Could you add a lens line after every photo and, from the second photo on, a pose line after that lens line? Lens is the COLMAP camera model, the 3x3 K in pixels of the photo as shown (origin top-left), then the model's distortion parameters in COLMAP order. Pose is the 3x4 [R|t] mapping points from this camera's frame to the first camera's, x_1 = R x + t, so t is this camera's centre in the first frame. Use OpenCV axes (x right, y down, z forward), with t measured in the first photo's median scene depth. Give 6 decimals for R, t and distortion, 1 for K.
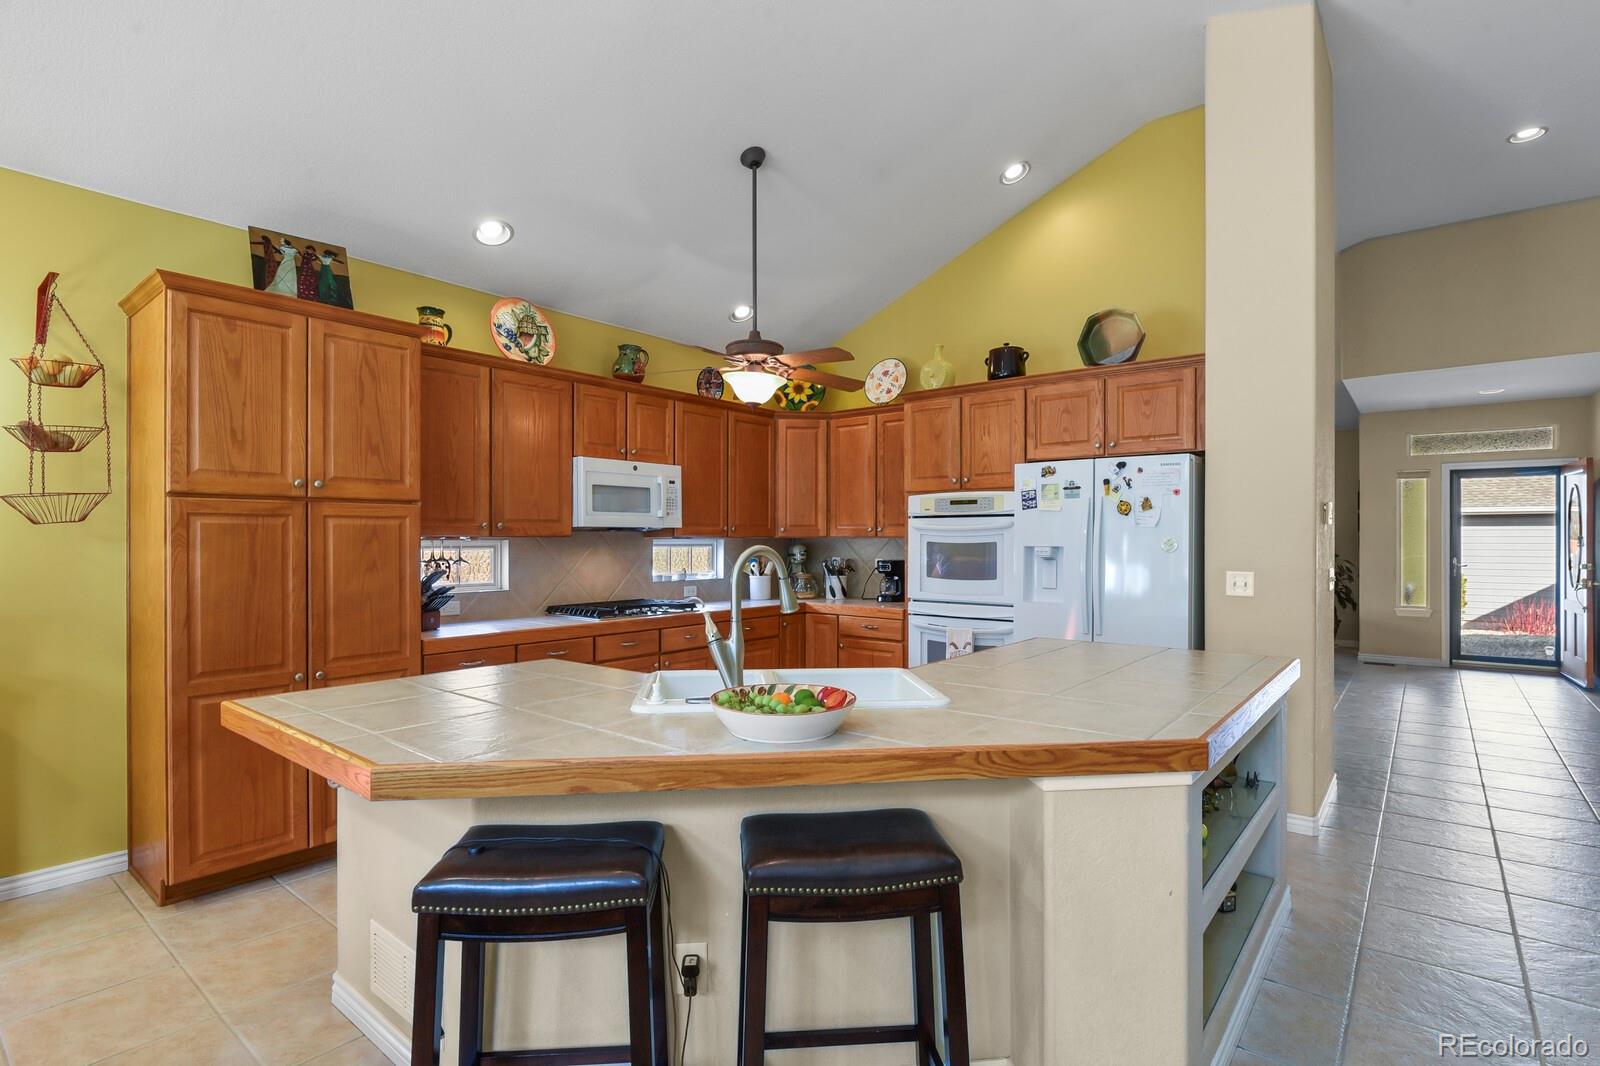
lens RADIAL K [[776.6, 0, 795.7], [0, 776.6, 540.2], [0, 0, 1]] dist [-0.006956, -0.005824]
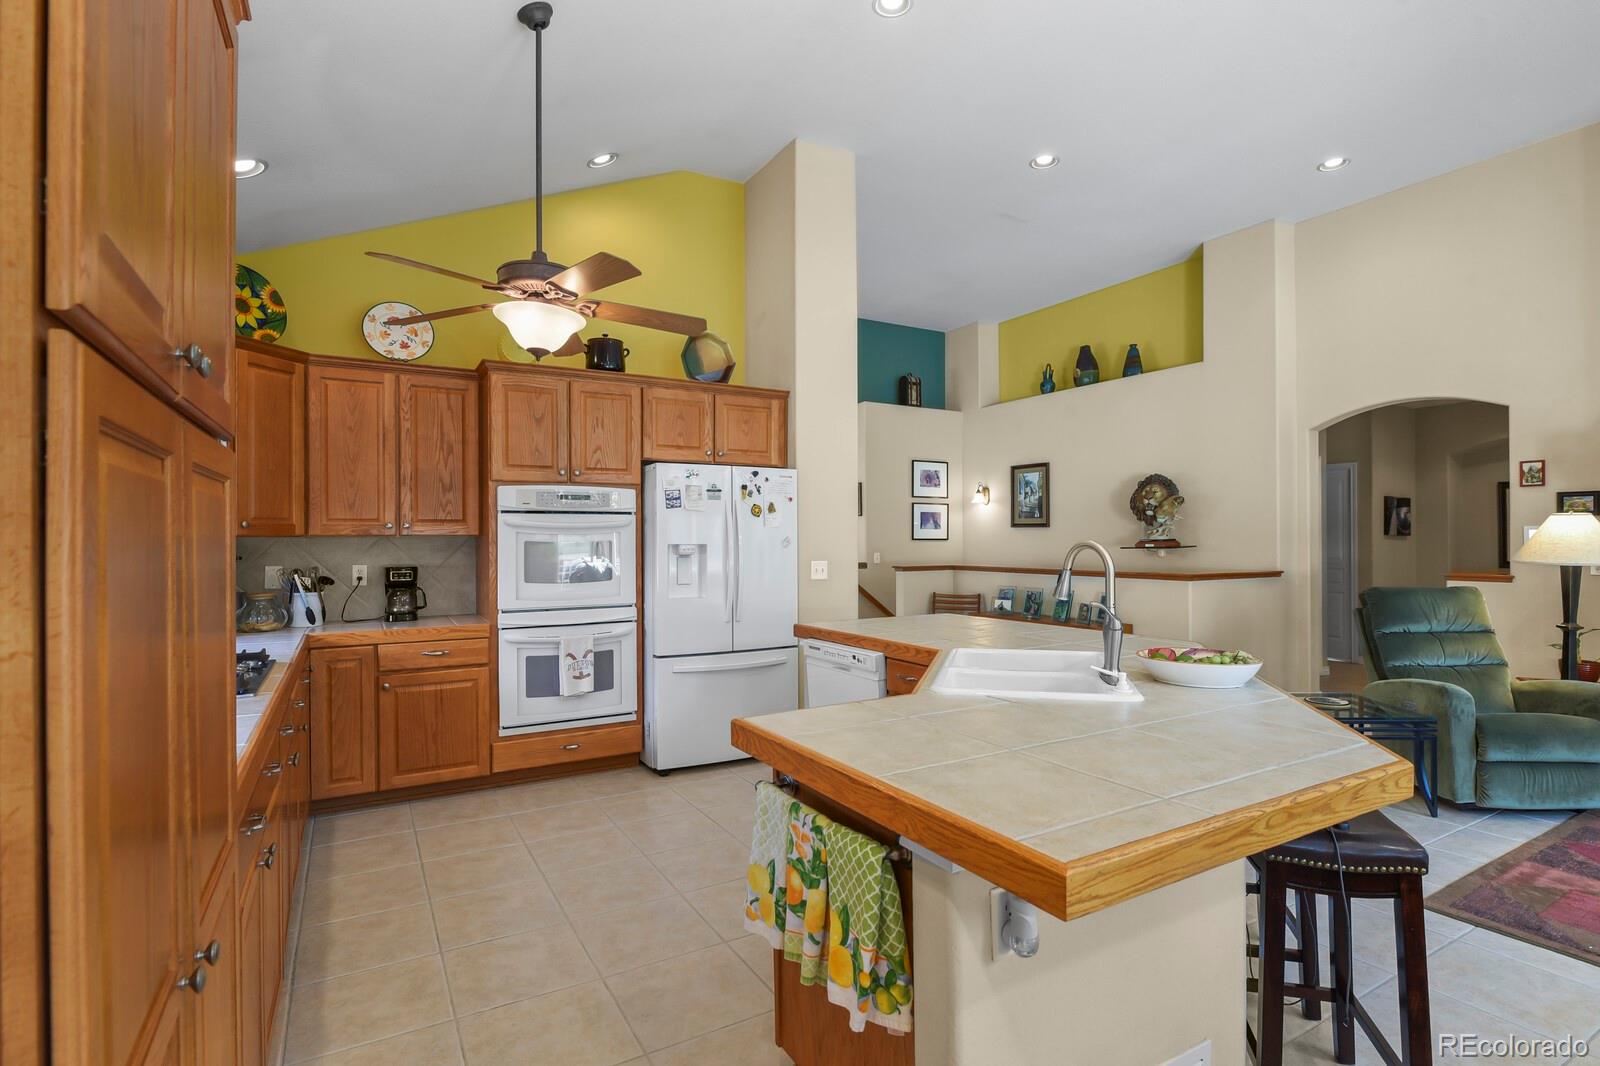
lens RADIAL K [[776.6, 0, 800.5], [0, 776.6, 537.2], [0, 0, 1]] dist [-0.006956, -0.005824]
pose [[0.357648, -0.001007, 0.933856, -0.603713], [0.005908, 0.999982, -0.001184, 0.000726], [-0.933838, 0.005941, 0.357647, 0.481660]]
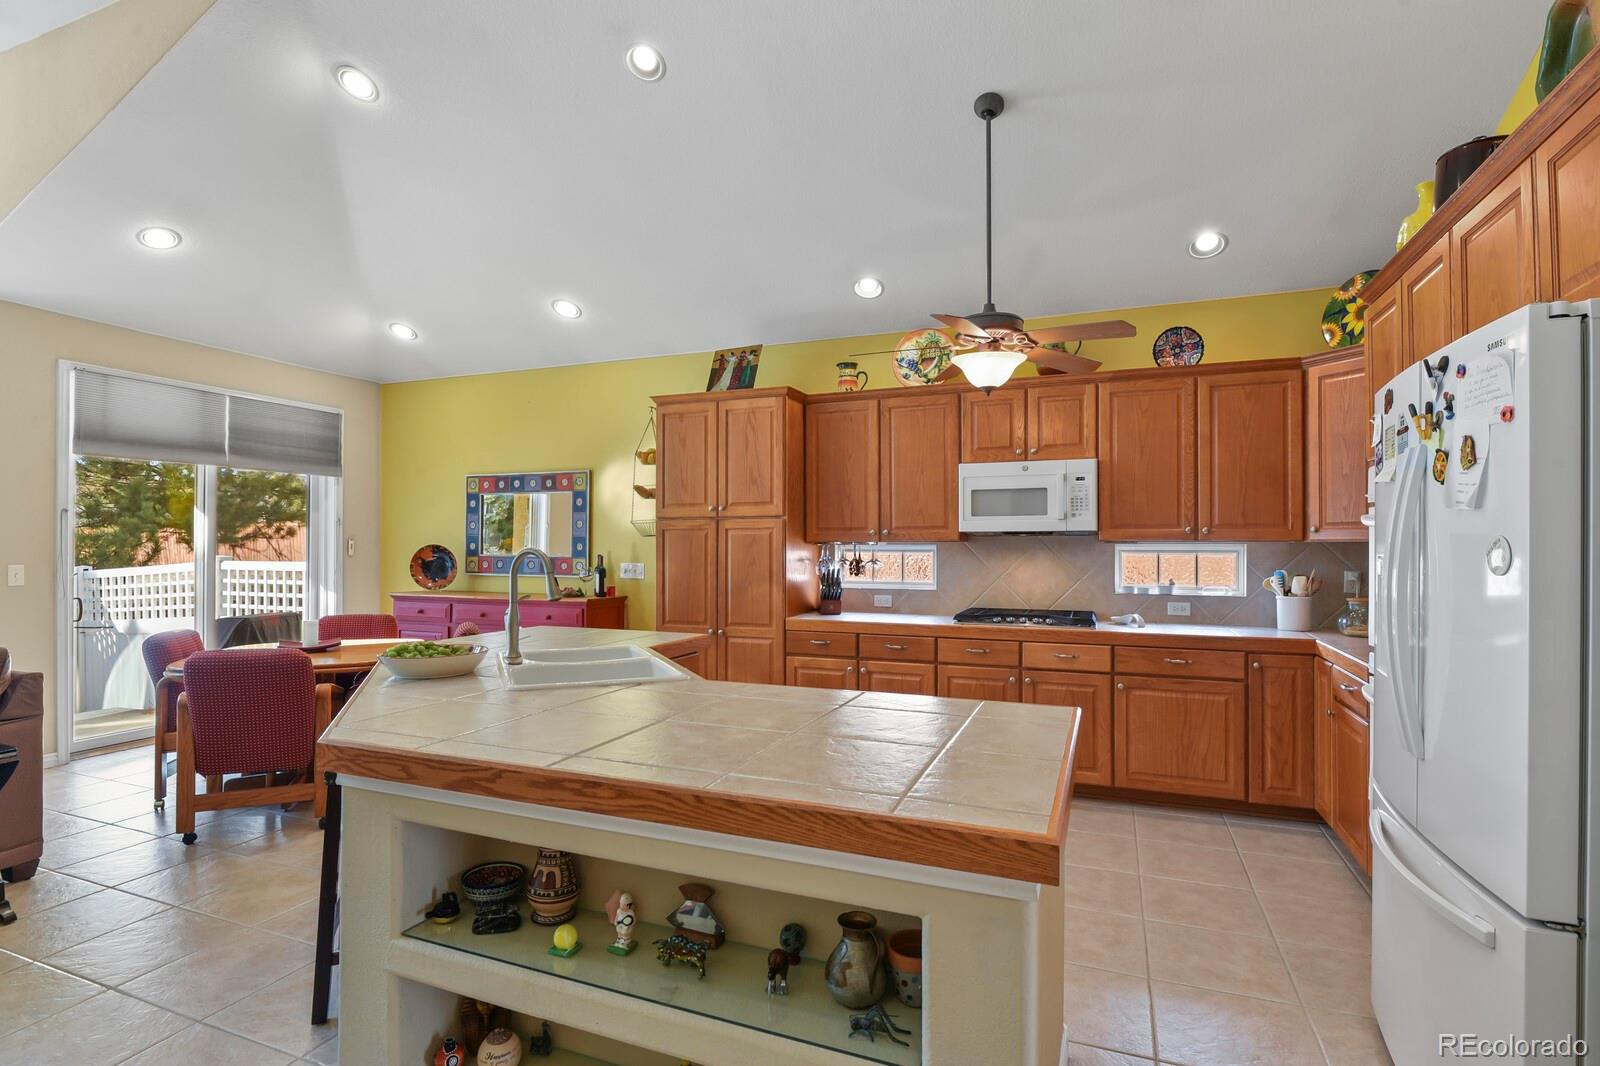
lens RADIAL K [[776.6, 0, 806.1], [0, 776.6, 538.3], [0, 0, 1]] dist [-0.006956, -0.005824]
pose [[0.307189, -0.010187, -0.951594, 0.670781], [-0.001315, 0.999937, -0.011129, 0.003133], [0.951648, 0.004670, 0.307156, 0.508158]]
